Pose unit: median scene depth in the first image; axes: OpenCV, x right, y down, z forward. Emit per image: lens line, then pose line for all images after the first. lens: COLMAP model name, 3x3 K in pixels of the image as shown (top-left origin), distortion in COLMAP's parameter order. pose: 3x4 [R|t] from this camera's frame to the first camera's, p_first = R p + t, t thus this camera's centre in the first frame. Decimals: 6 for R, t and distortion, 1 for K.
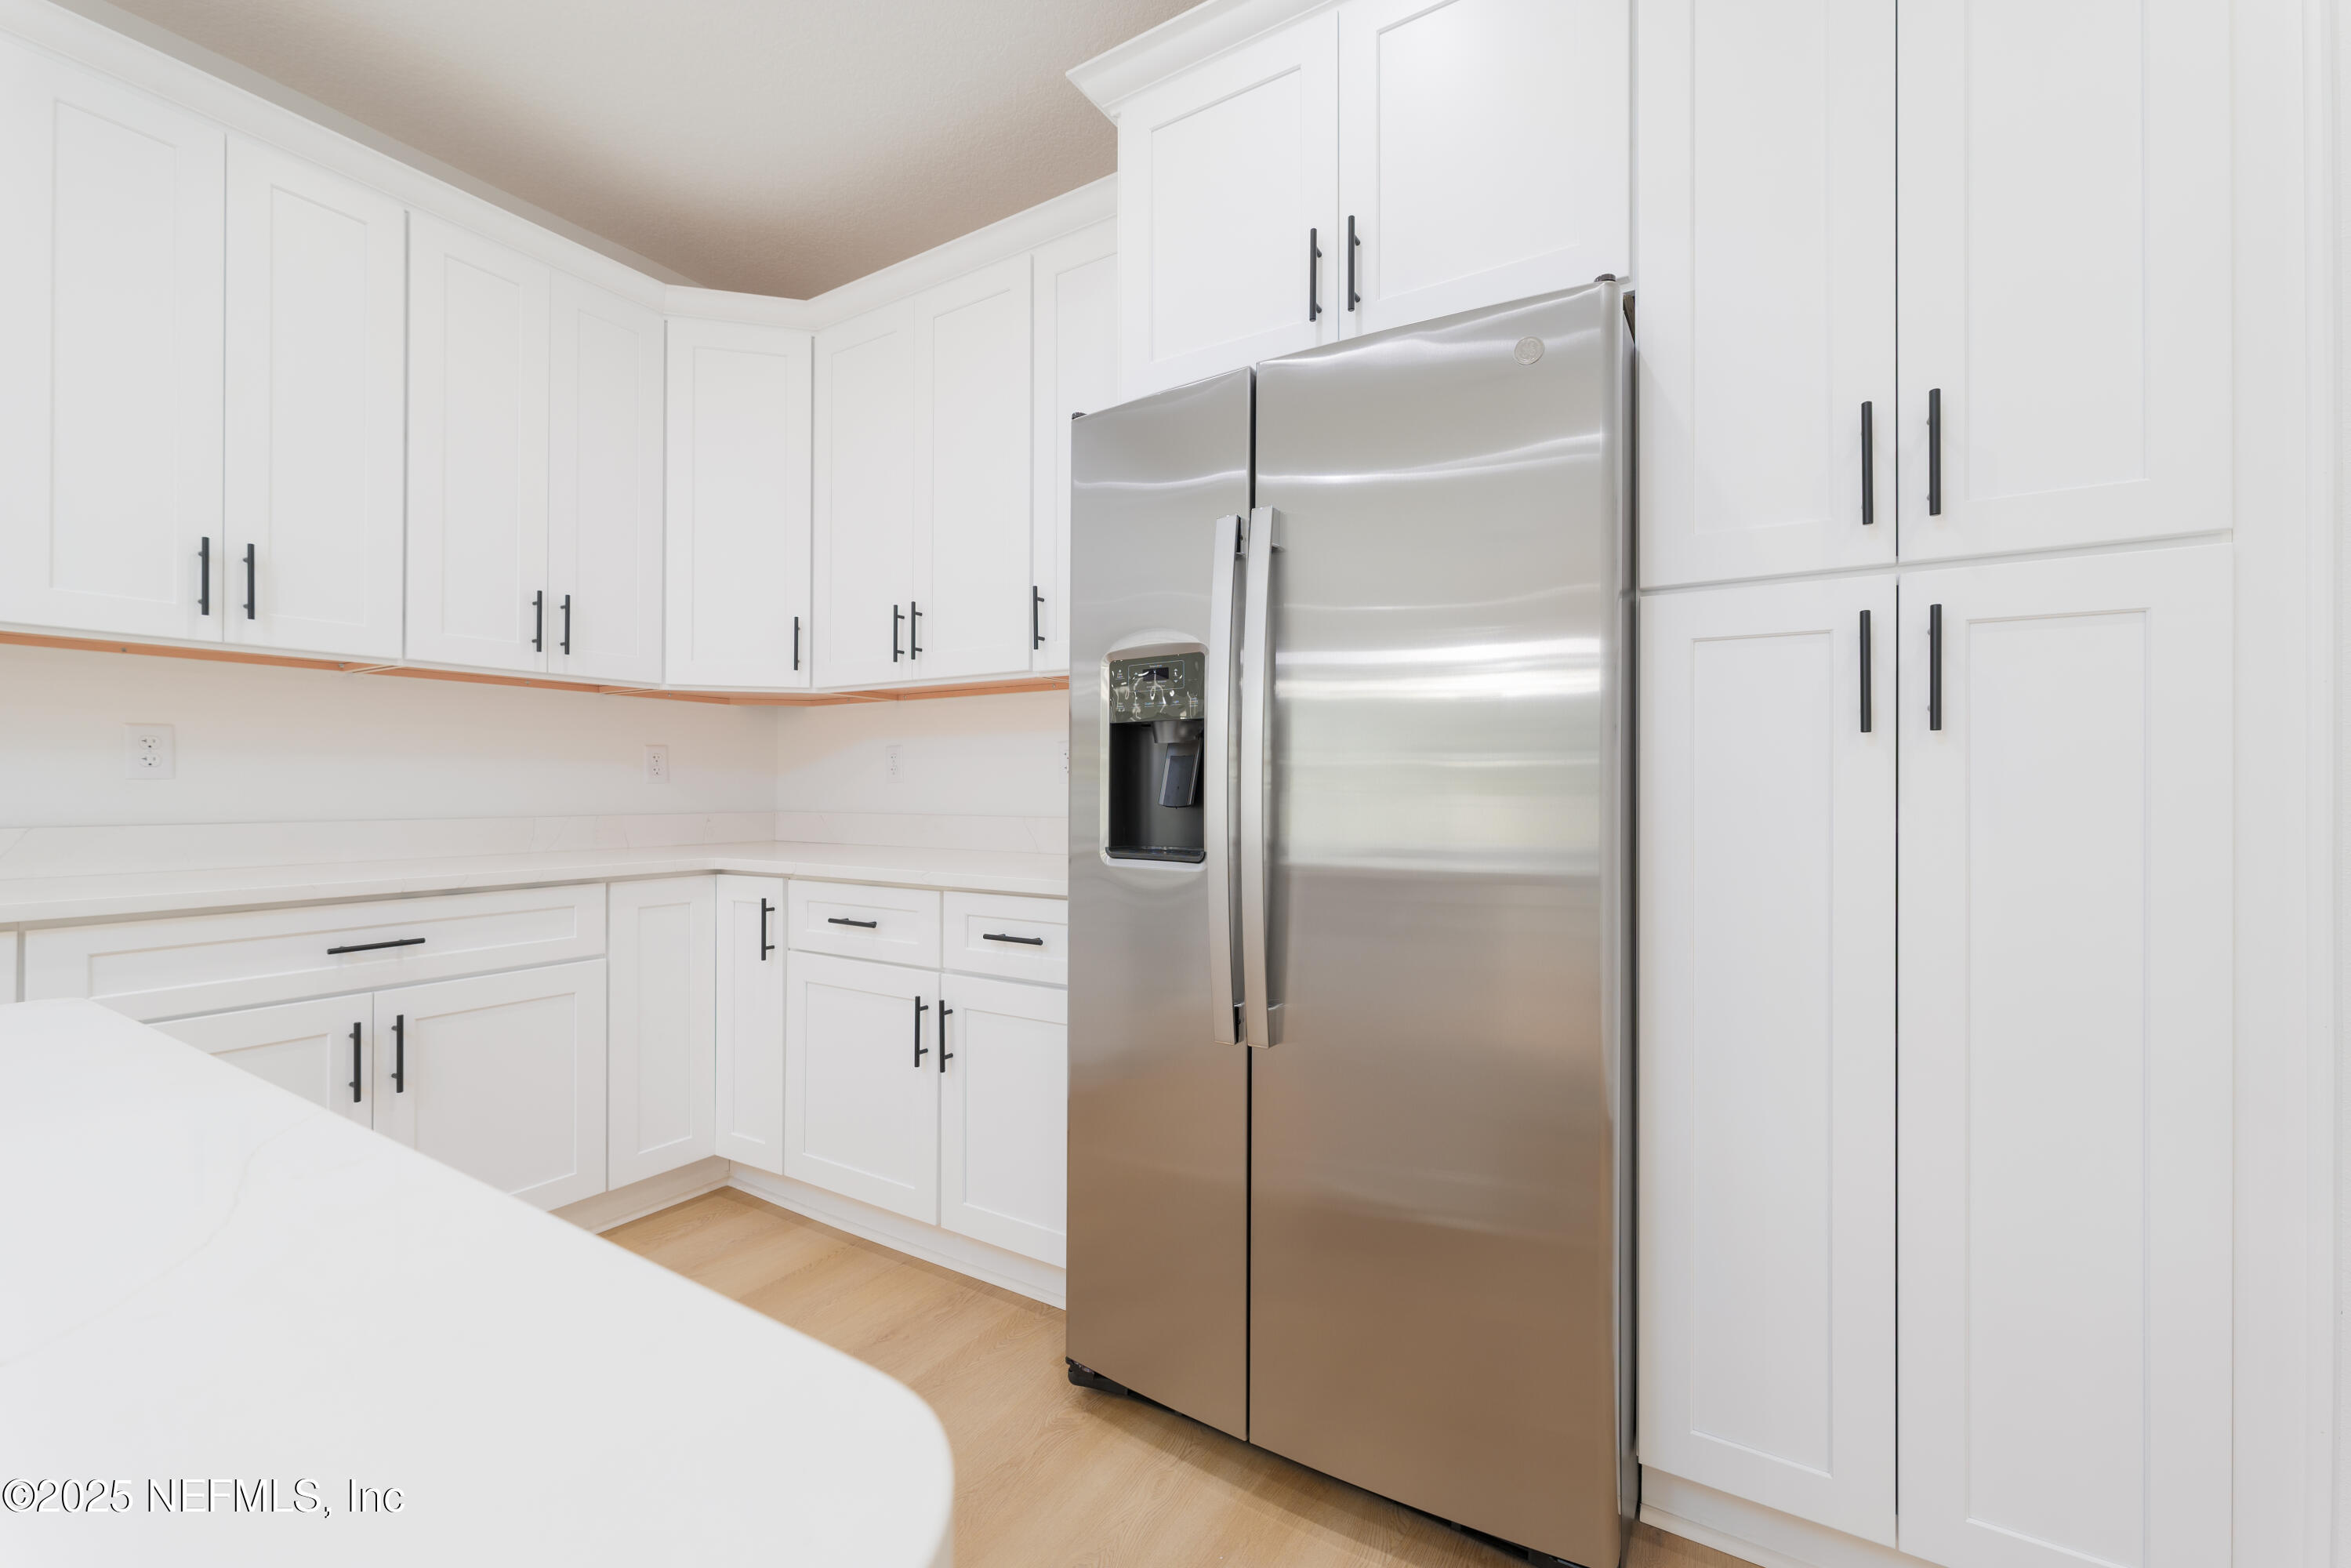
lens RADIAL K [[956.6, 0, 1172.2], [0, 956.6, 787.8], [0, 0, 1]] dist [0.000834, 0.000344]
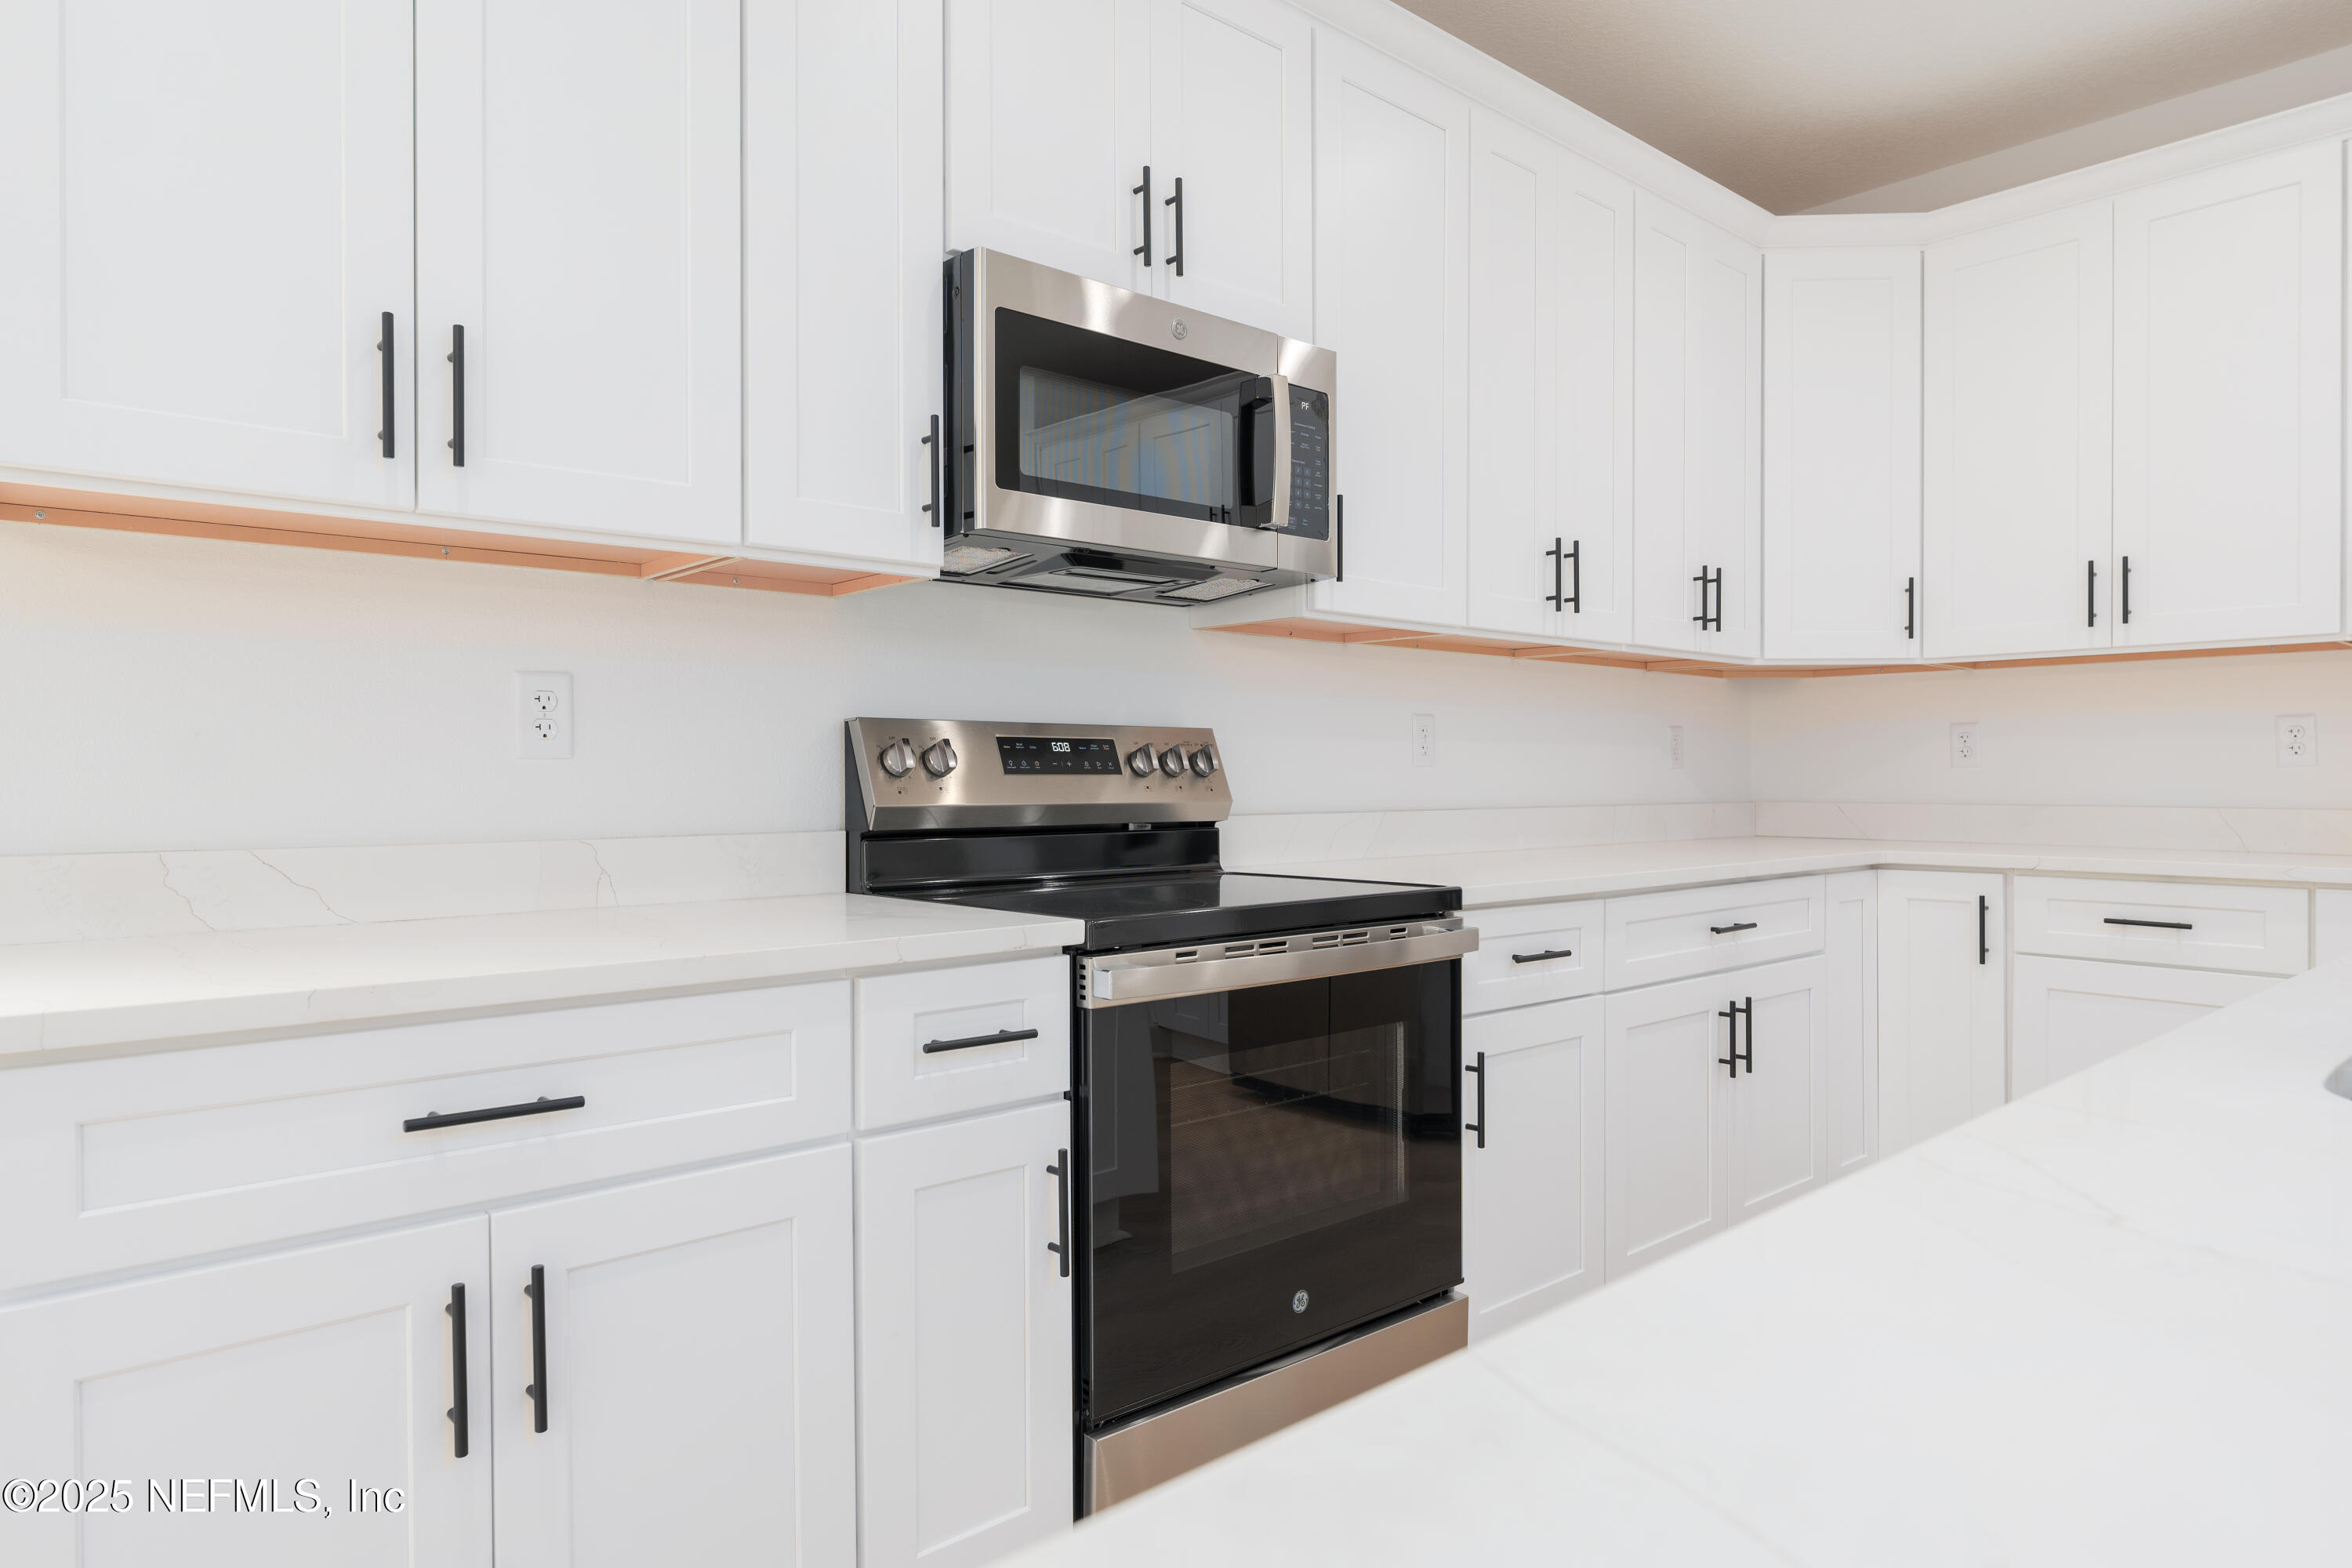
lens RADIAL K [[1403.7, 0, 1174.1], [0, 1403.7, 785.8], [0, 0, 1]] dist [-0.001498, 0.000002]
pose [[0.956690, -0.000498, -0.291108, -1.087752], [0.002927, 0.999964, 0.007908, -0.001362], [0.291094, -0.008417, 0.956657, -0.689755]]
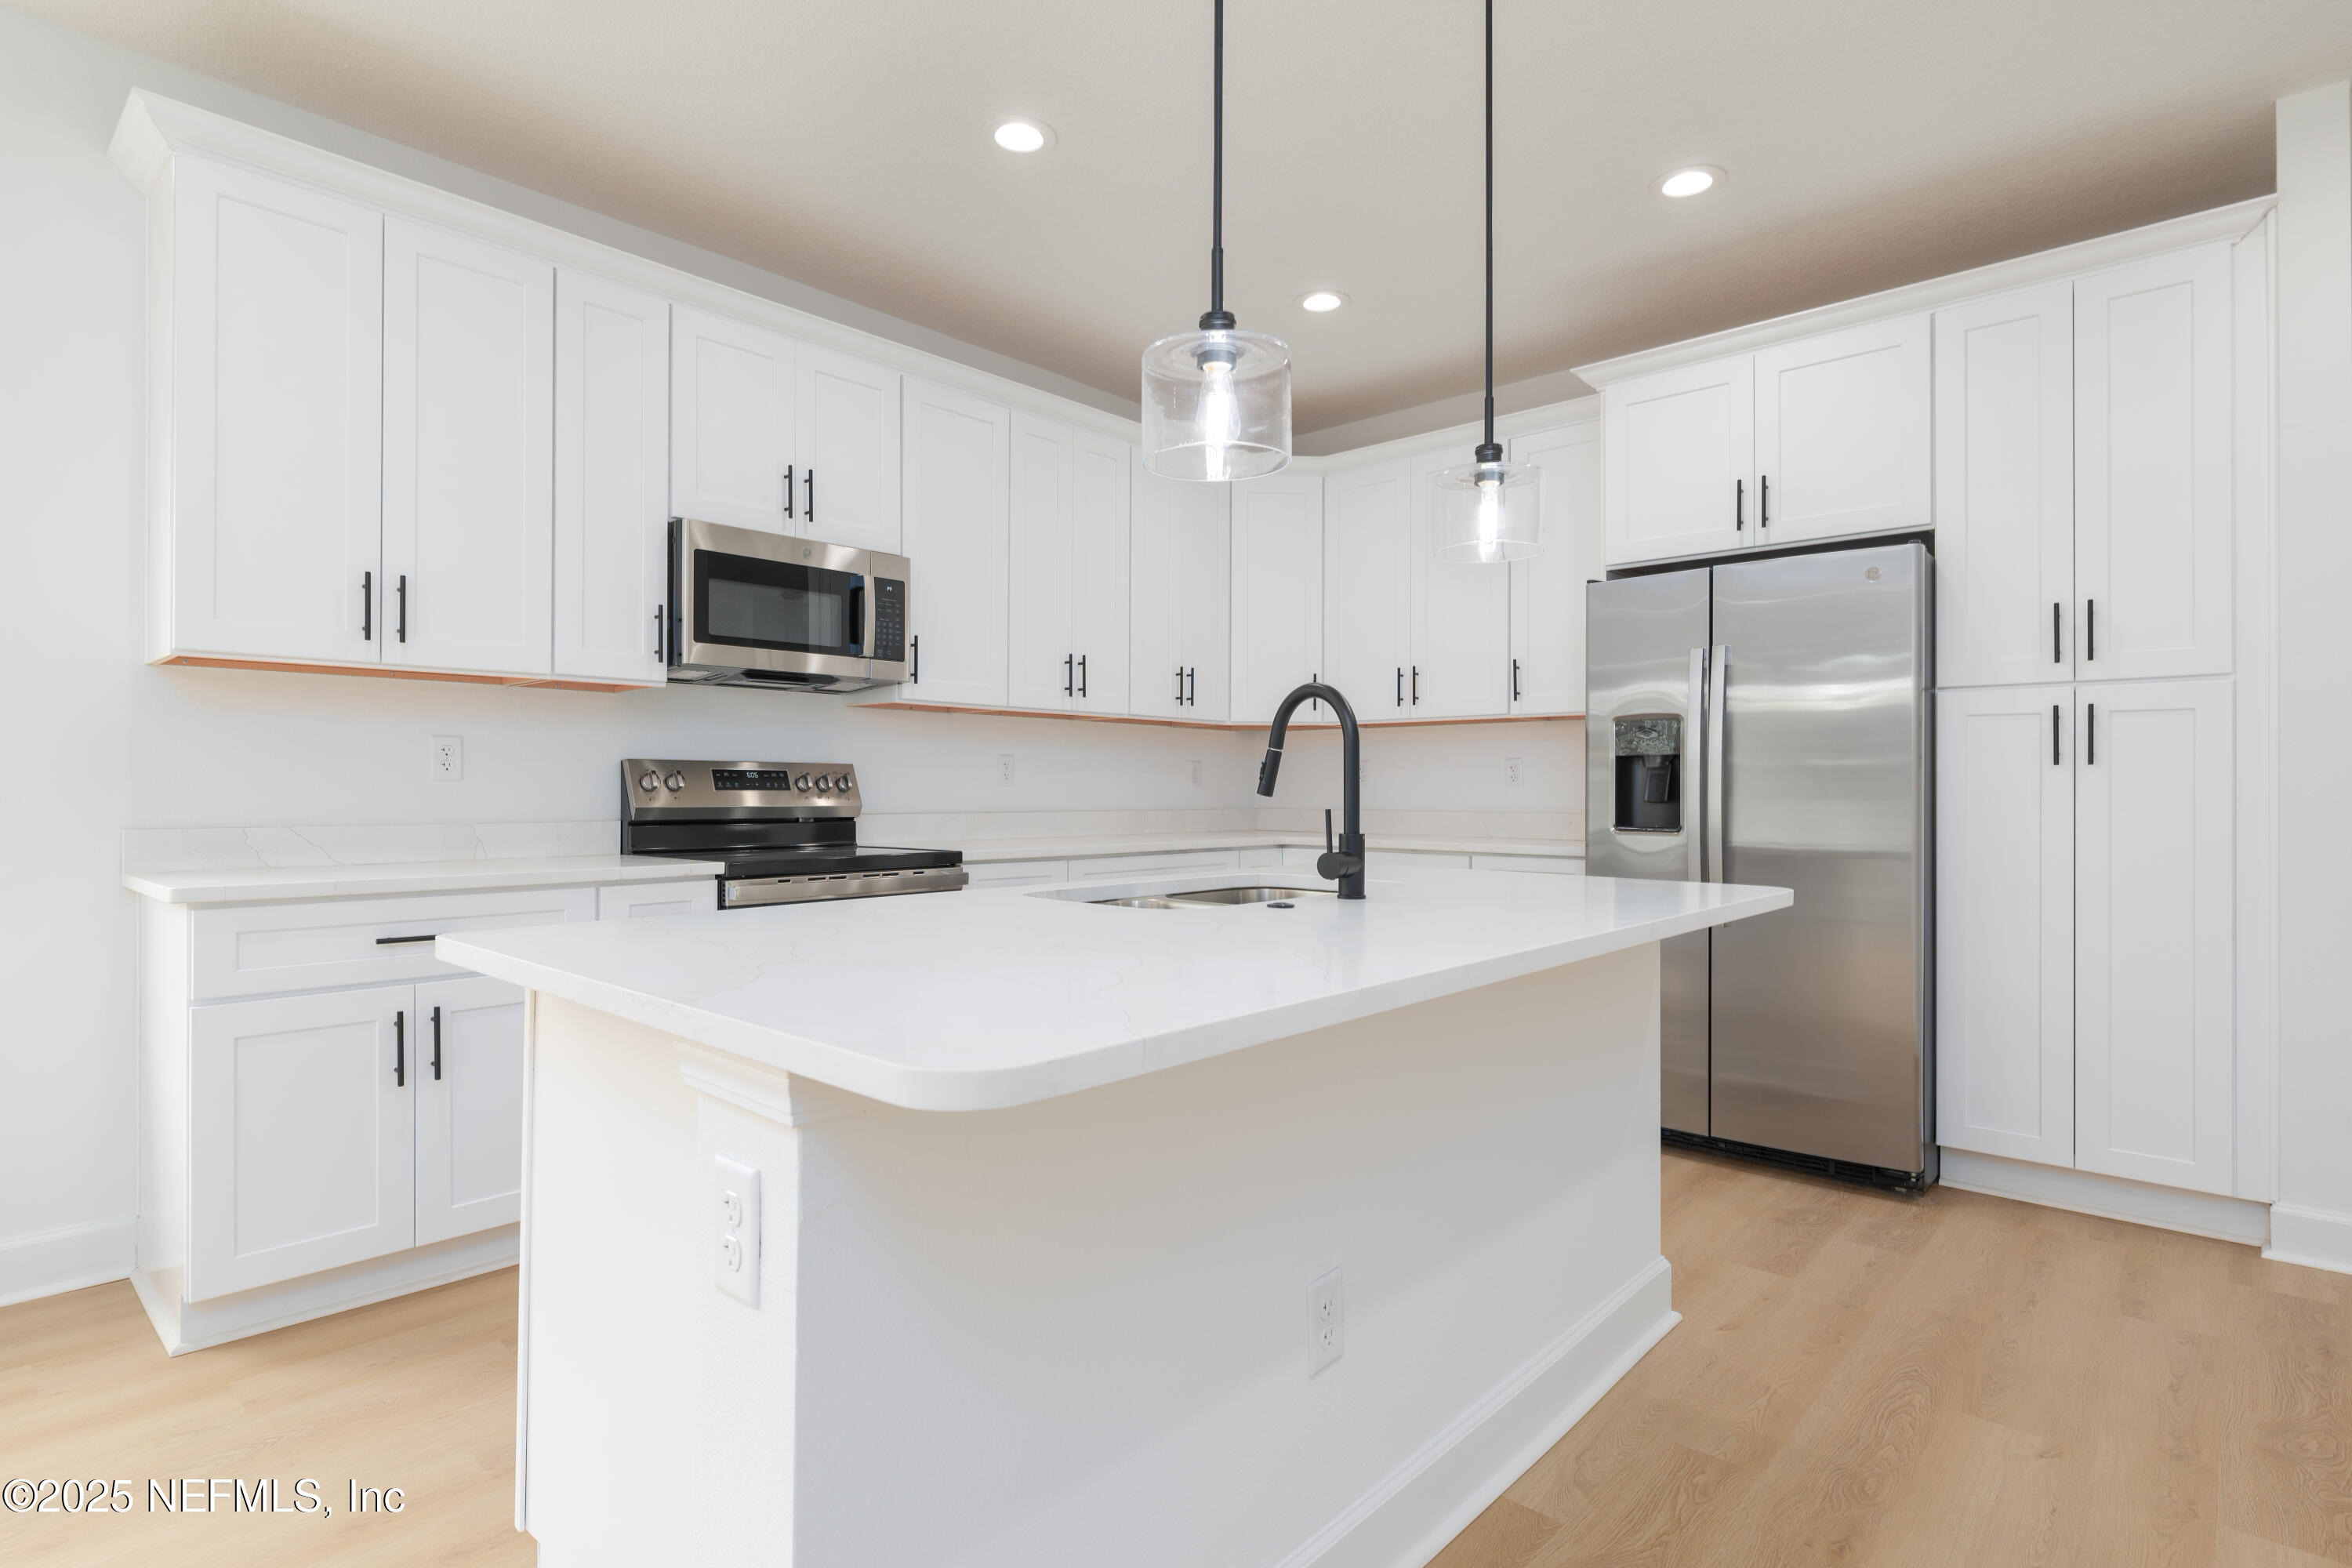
lens RADIAL K [[1175.8, 0, 1134.0], [0, 1175.8, 785.9], [0, 0, 1]] dist [-0.000286, -0.000146]
pose [[0.979972, -0.000287, -0.199133, -0.502408], [-0.000403, 0.999994, -0.003422, -0.002658], [0.199133, 0.003433, 0.979966, -1.321443]]
